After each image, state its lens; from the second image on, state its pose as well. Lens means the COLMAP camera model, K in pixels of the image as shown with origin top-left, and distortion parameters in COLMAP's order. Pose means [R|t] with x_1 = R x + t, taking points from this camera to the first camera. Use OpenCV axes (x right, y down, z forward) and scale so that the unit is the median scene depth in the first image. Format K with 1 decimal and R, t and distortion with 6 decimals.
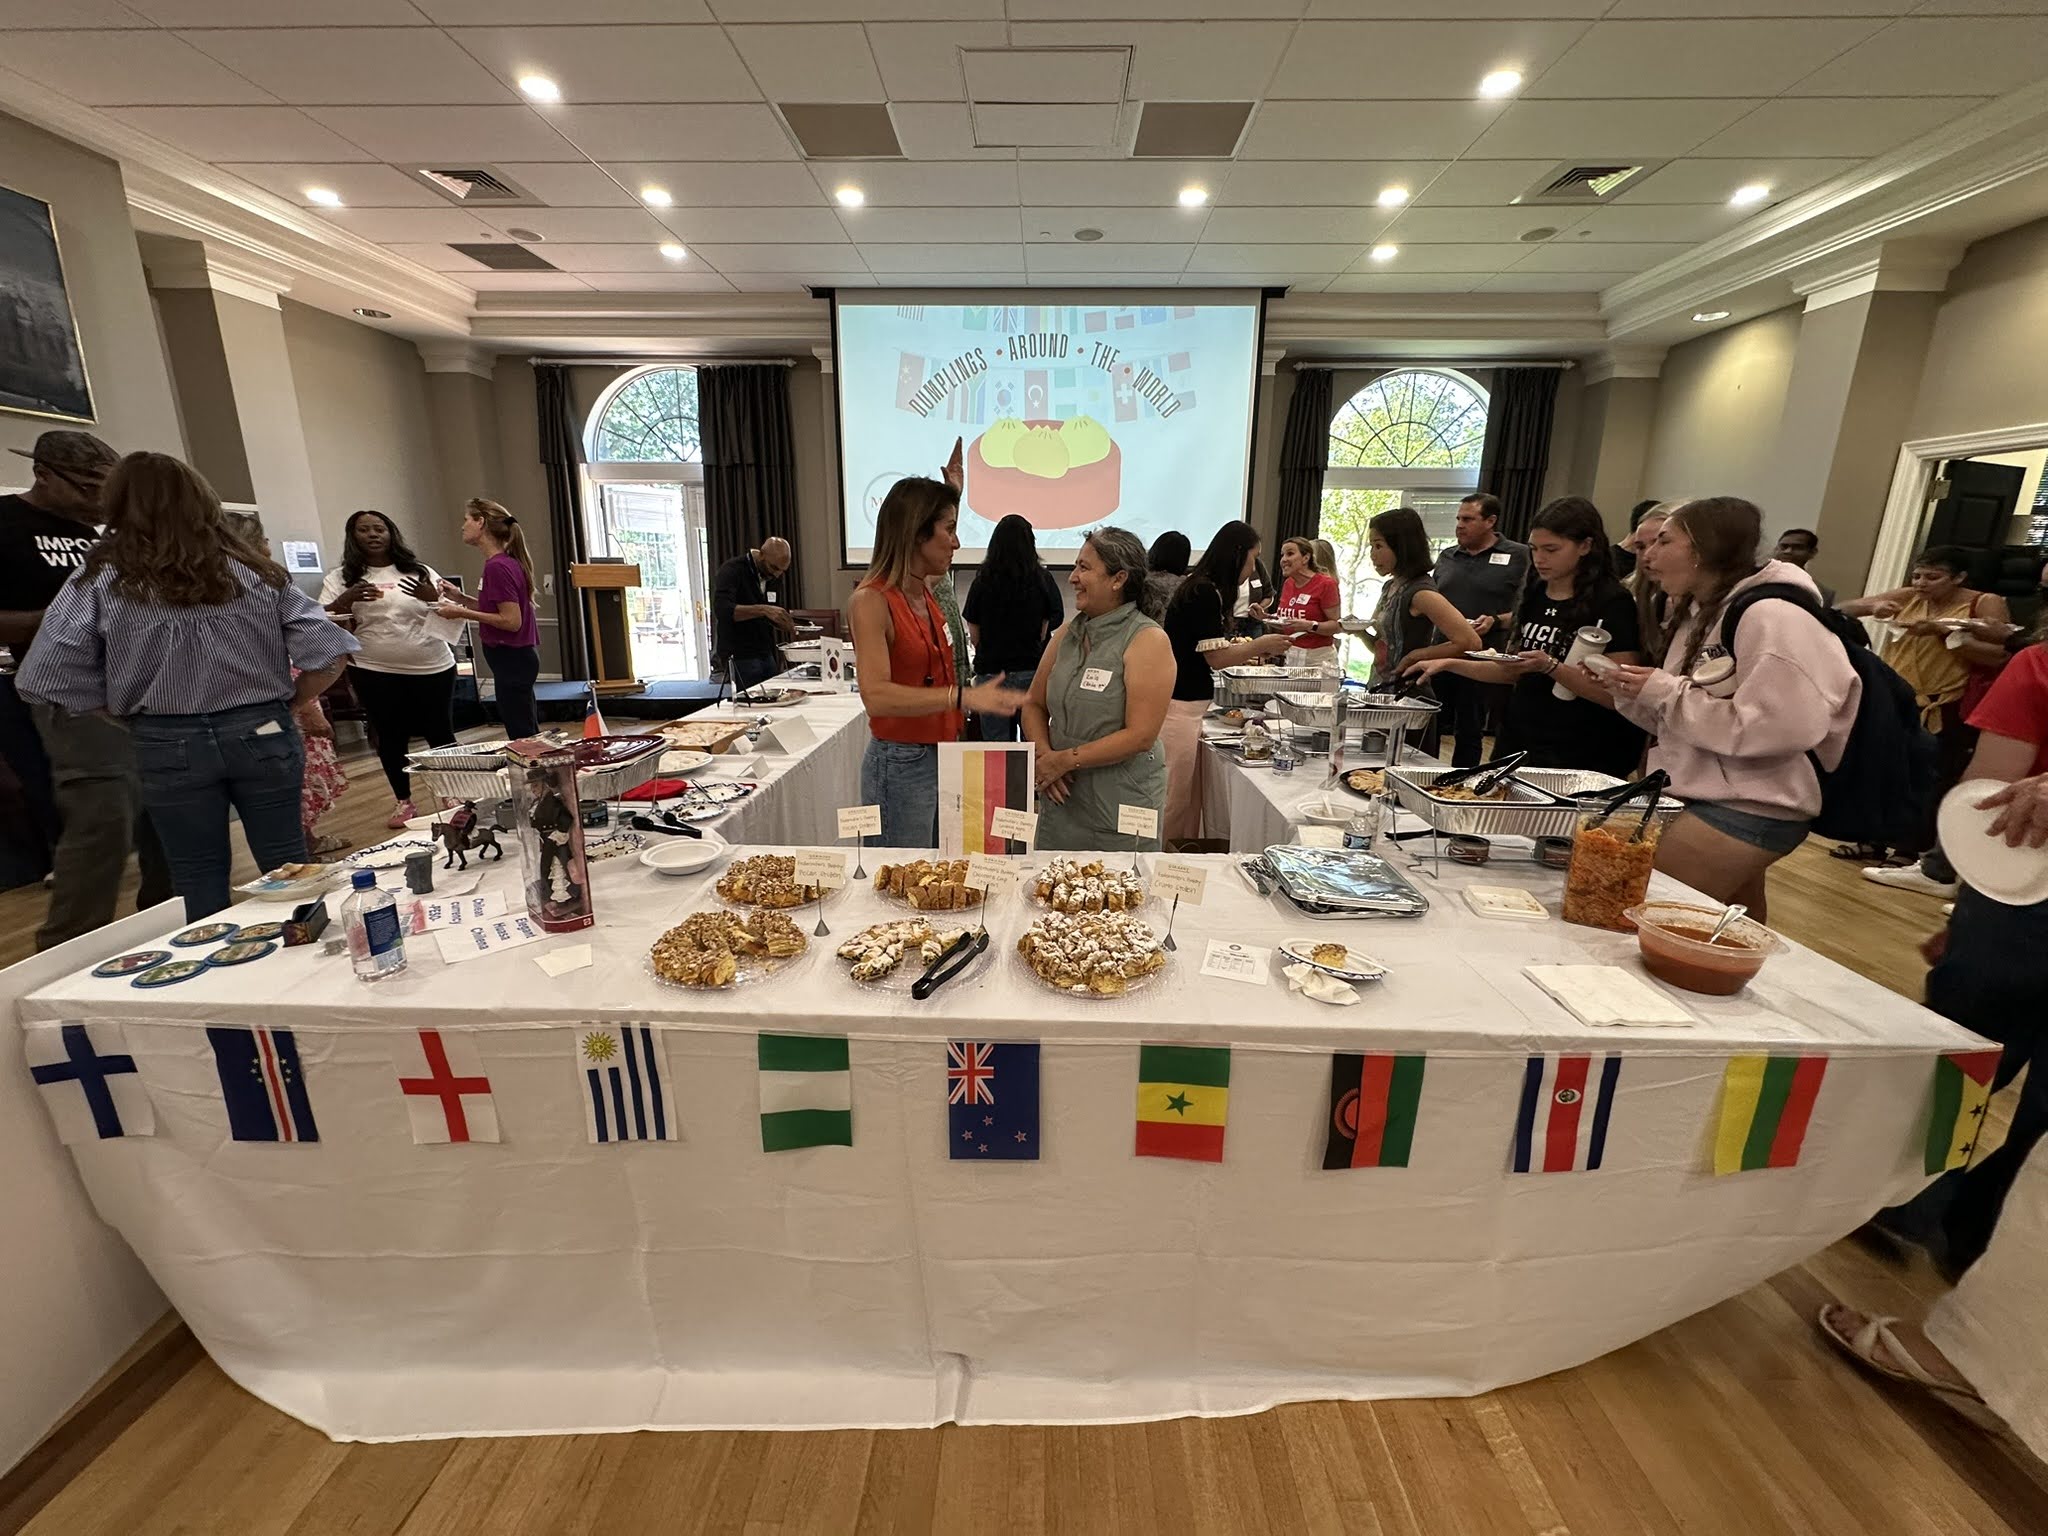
lens RADIAL K [[815.6, 0, 1024.0], [0, 815.6, 768.0], [0, 0, 1]] dist [-0.001653, -0.000076]
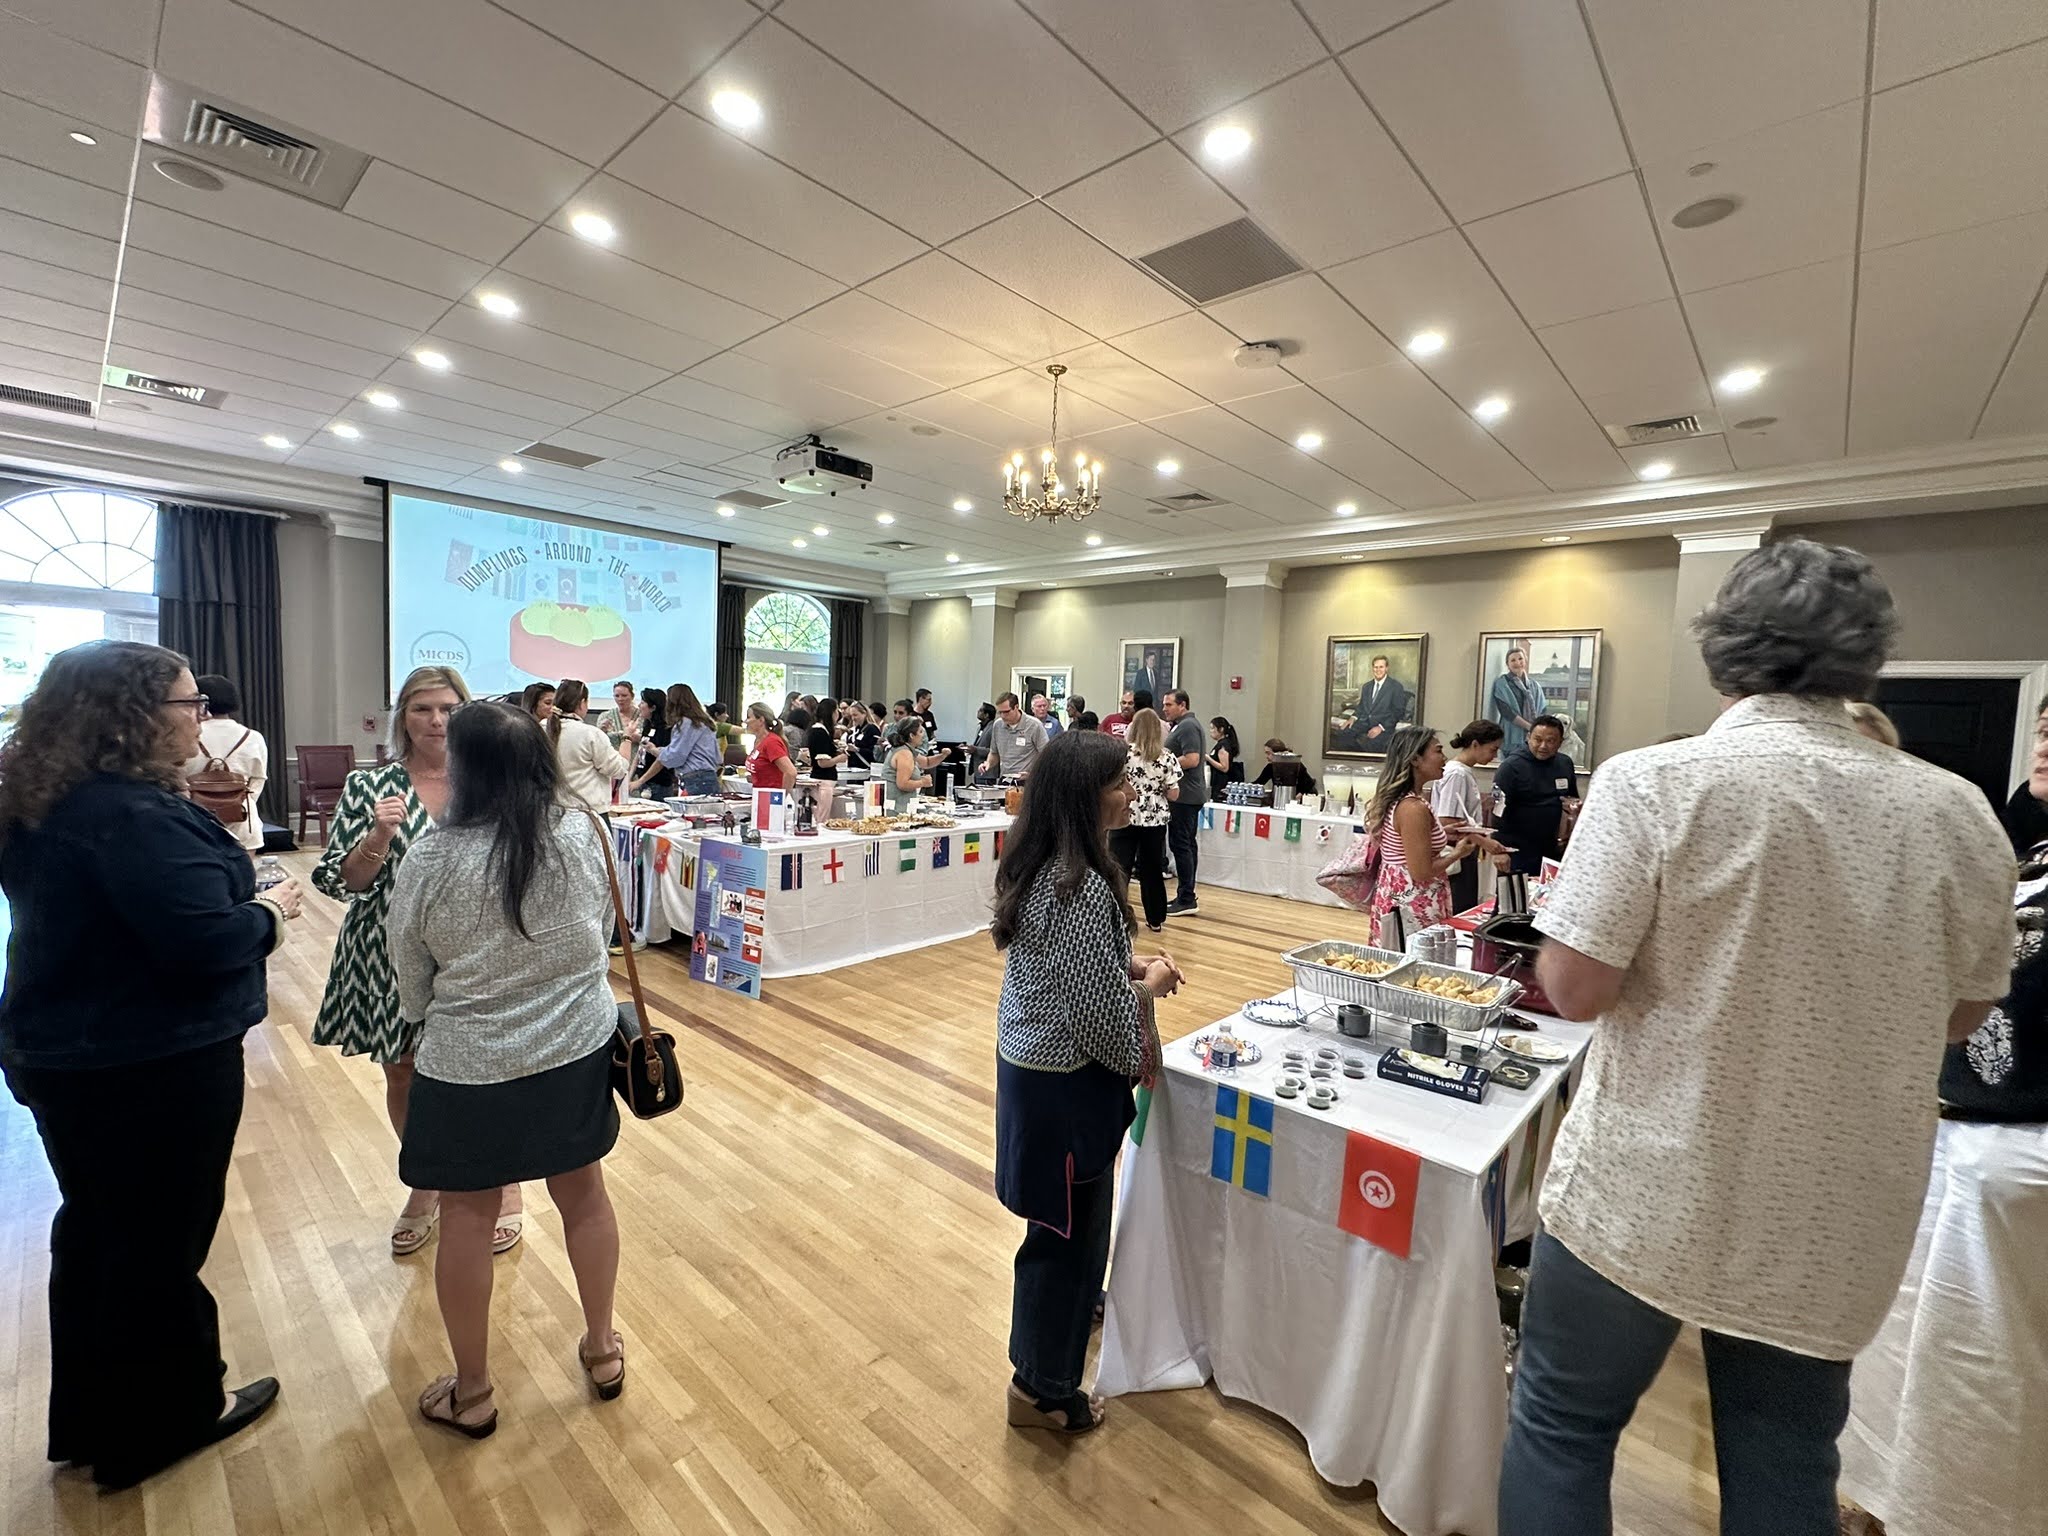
lens RADIAL K [[875.1, 0, 1024.0], [0, 875.1, 768.0], [0, 0, 1]] dist [0.002053, 0.000010]
pose [[0.652705, -0.033090, 0.756889, -0.607974], [0.153782, 0.984035, -0.089594, 0.084976], [-0.741841, 0.174875, 0.647373, -0.450093]]
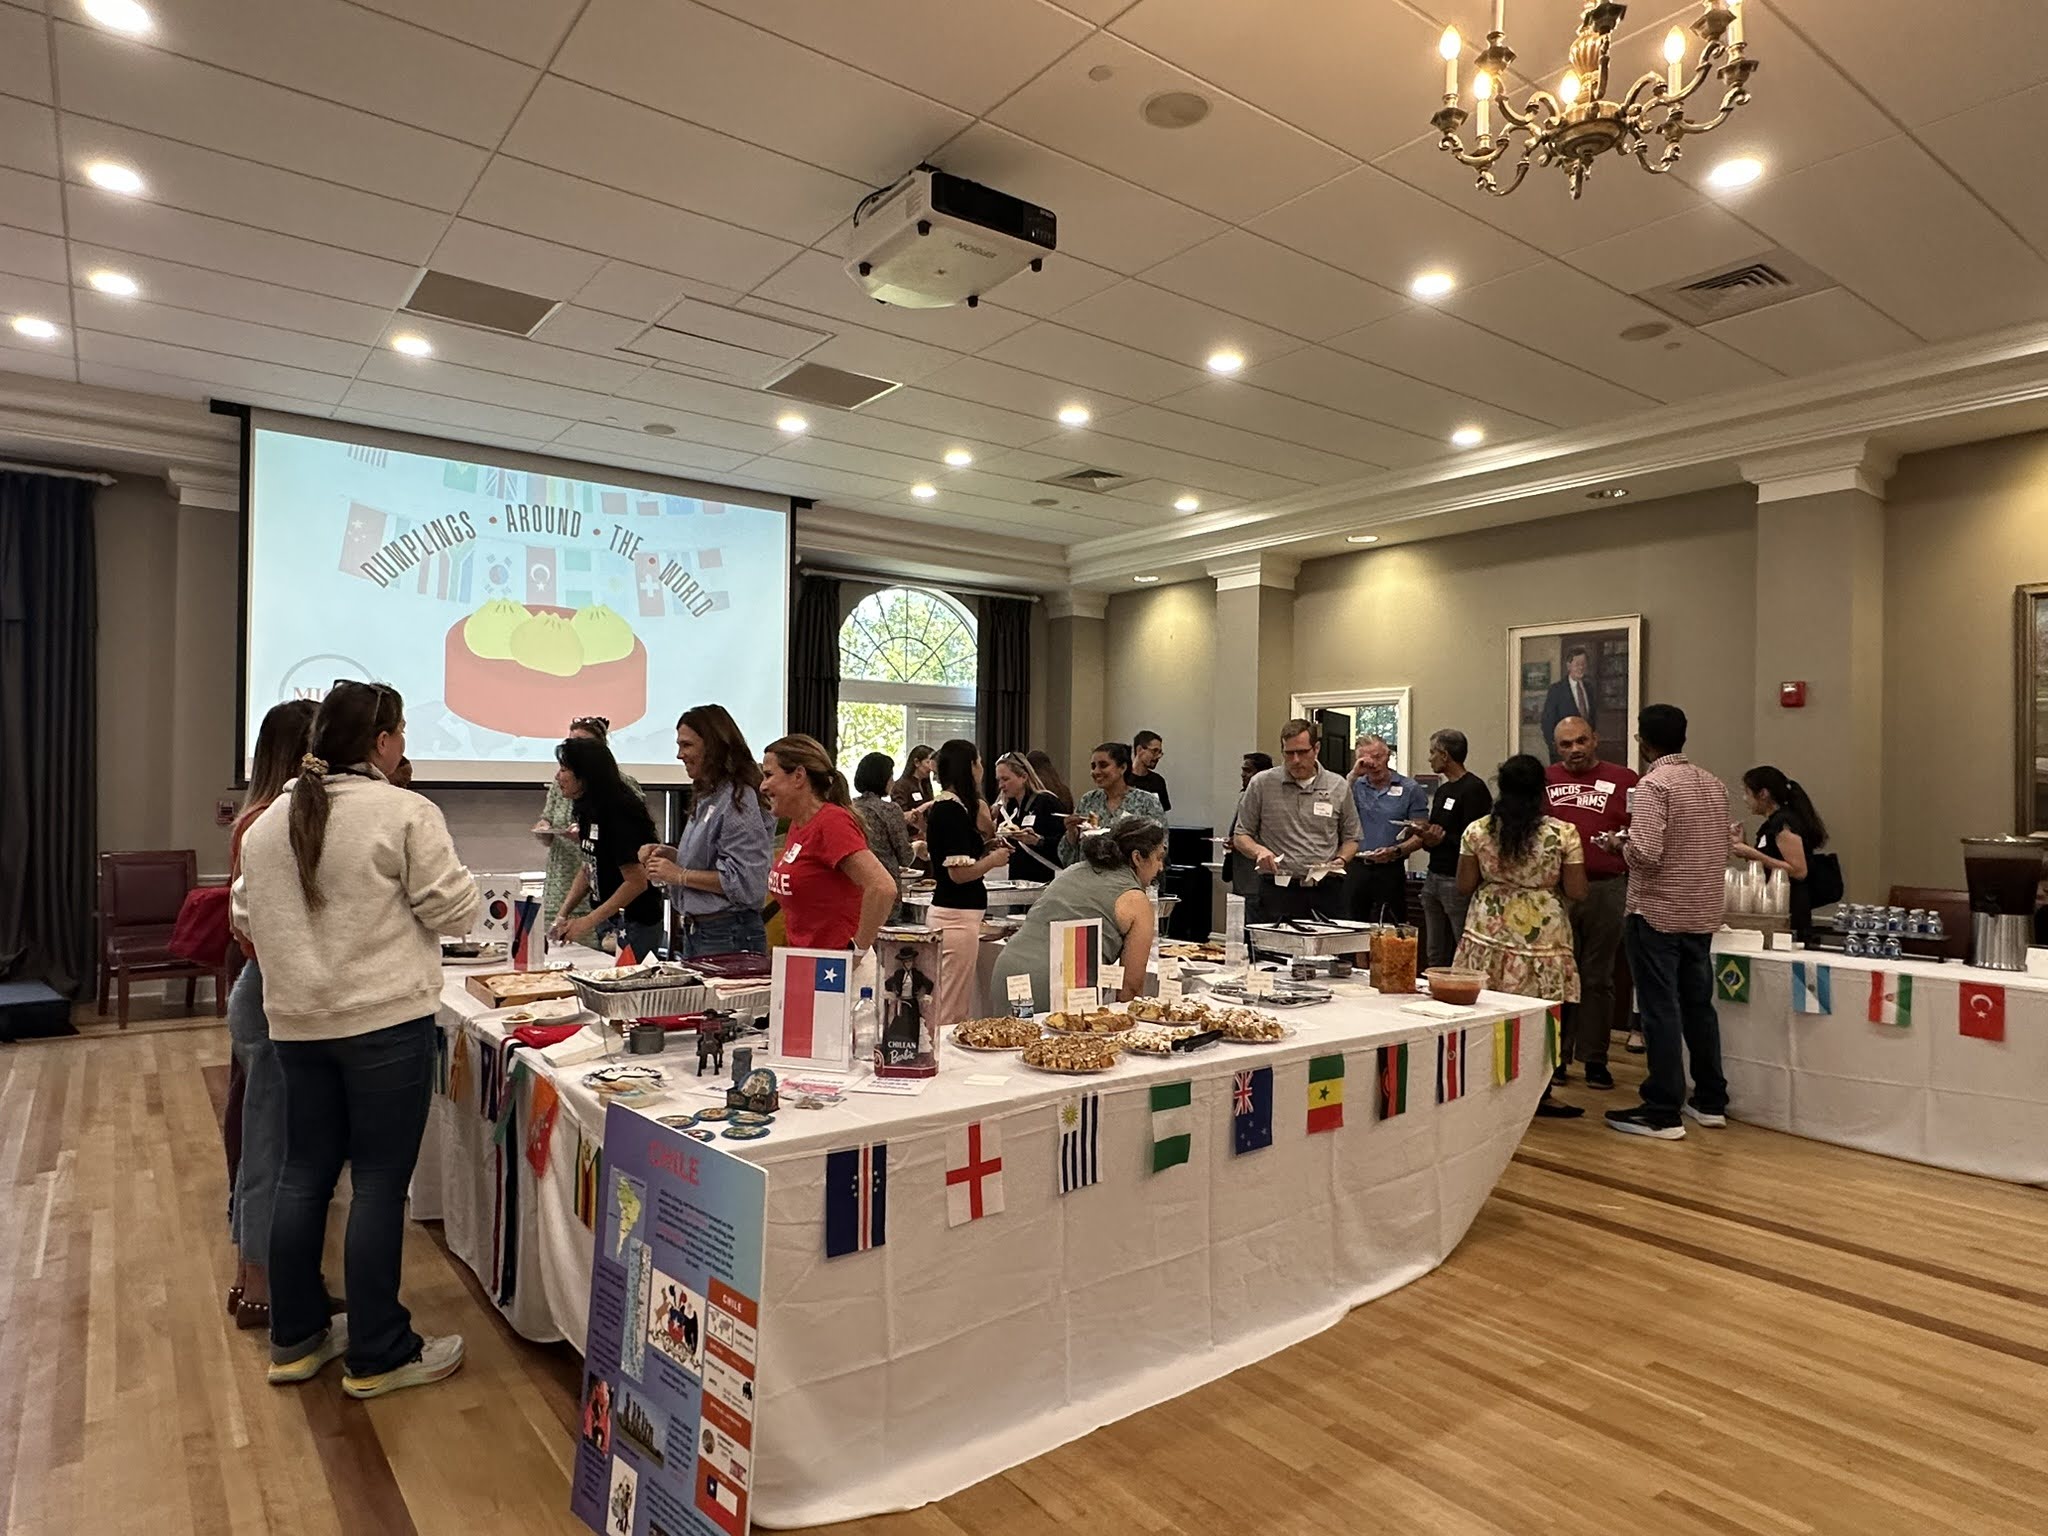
lens RADIAL K [[1216.0, 0, 1024.0], [0, 1216.0, 768.0], [0, 0, 1]] dist [0.001258, 0.001173]
pose [[0.780411, 0.009854, 0.625189, -0.364815], [0.146474, 0.969172, -0.198117, 0.029512], [-0.607868, 0.246186, 0.754910, -0.140175]]
